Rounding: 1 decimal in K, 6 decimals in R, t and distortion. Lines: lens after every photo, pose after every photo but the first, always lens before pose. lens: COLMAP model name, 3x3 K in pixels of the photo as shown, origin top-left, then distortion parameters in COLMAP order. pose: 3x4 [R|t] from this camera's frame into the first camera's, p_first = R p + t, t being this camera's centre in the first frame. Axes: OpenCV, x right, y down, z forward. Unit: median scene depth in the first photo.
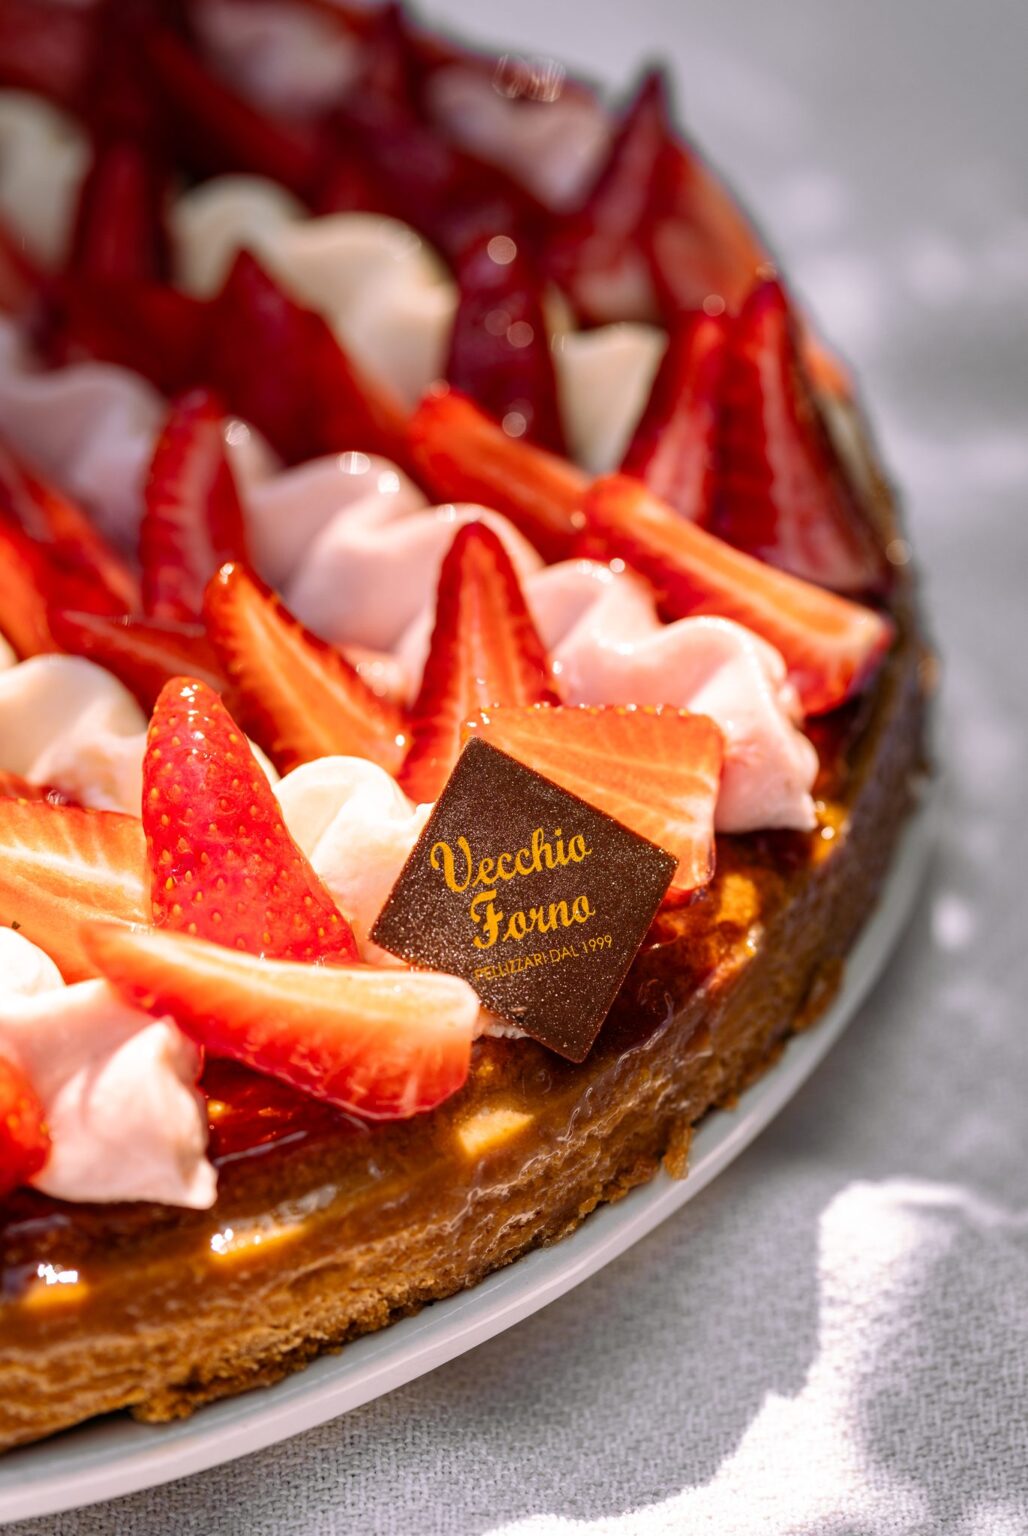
lens RADIAL K [[5412.9, 0, 514.0], [0, 5412.9, 768.0], [0, 0, 1]] dist [0.065534, -2.015712]
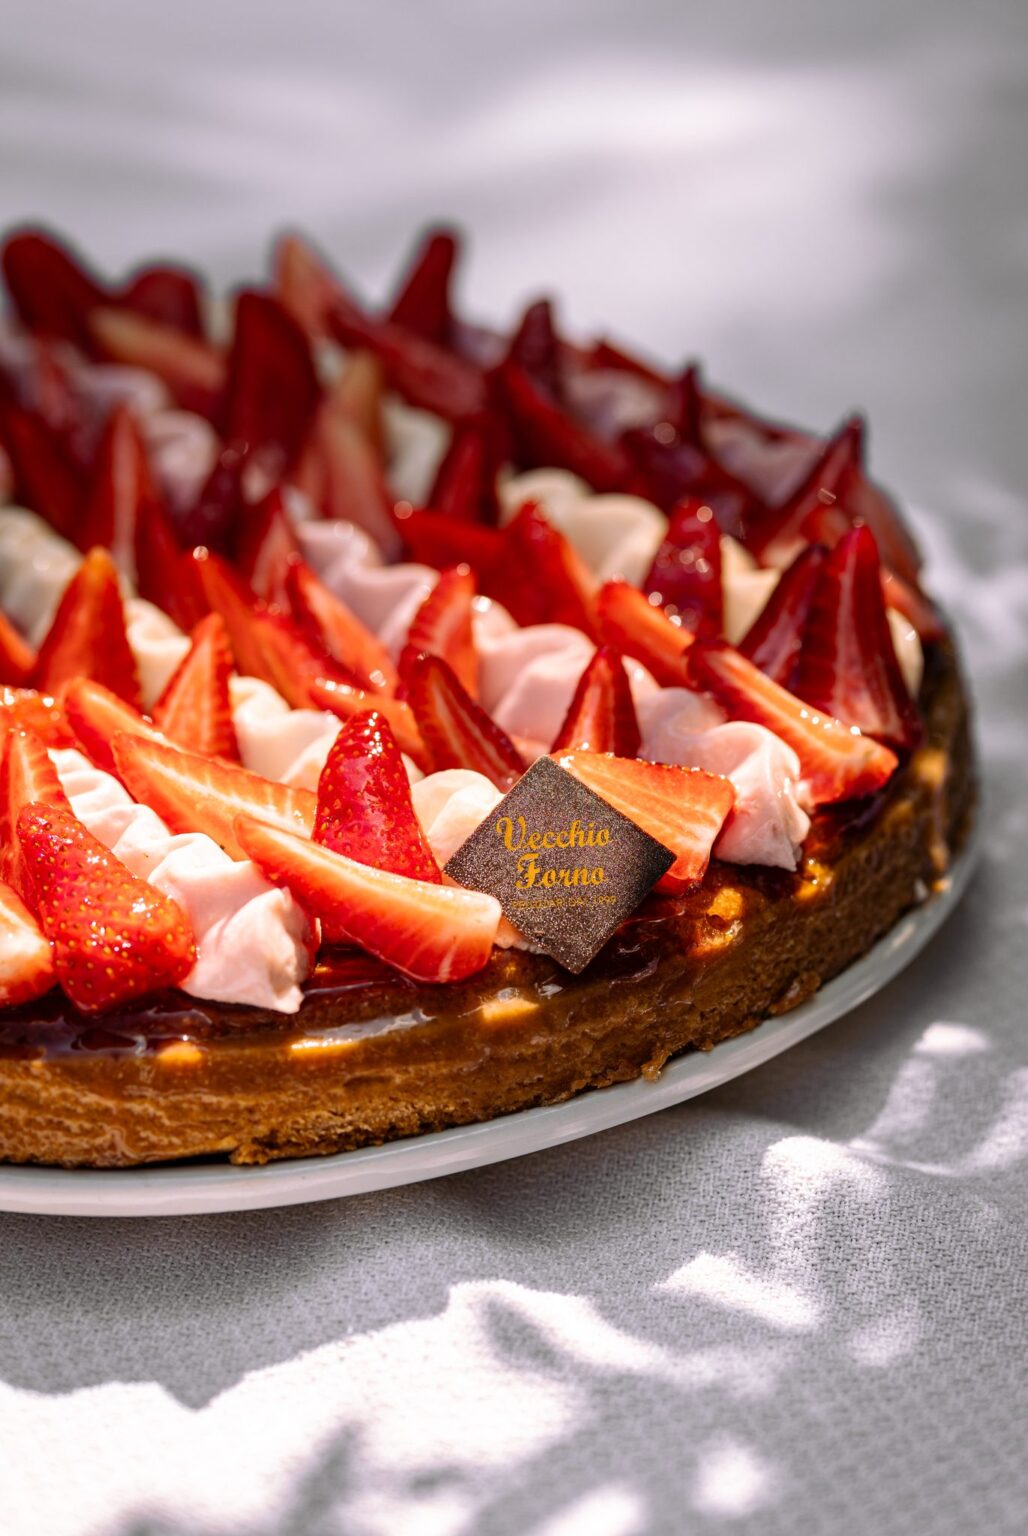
lens RADIAL K [[5412.9, 0, 514.0], [0, 5412.9, 768.0], [0, 0, 1]] dist [0.065534, -2.015712]
pose [[0.965033, 0.093730, -0.244799, 0.344991], [-0.141003, 0.972882, -0.183355, 0.268450], [0.220974, 0.211461, 0.952079, -0.390995]]
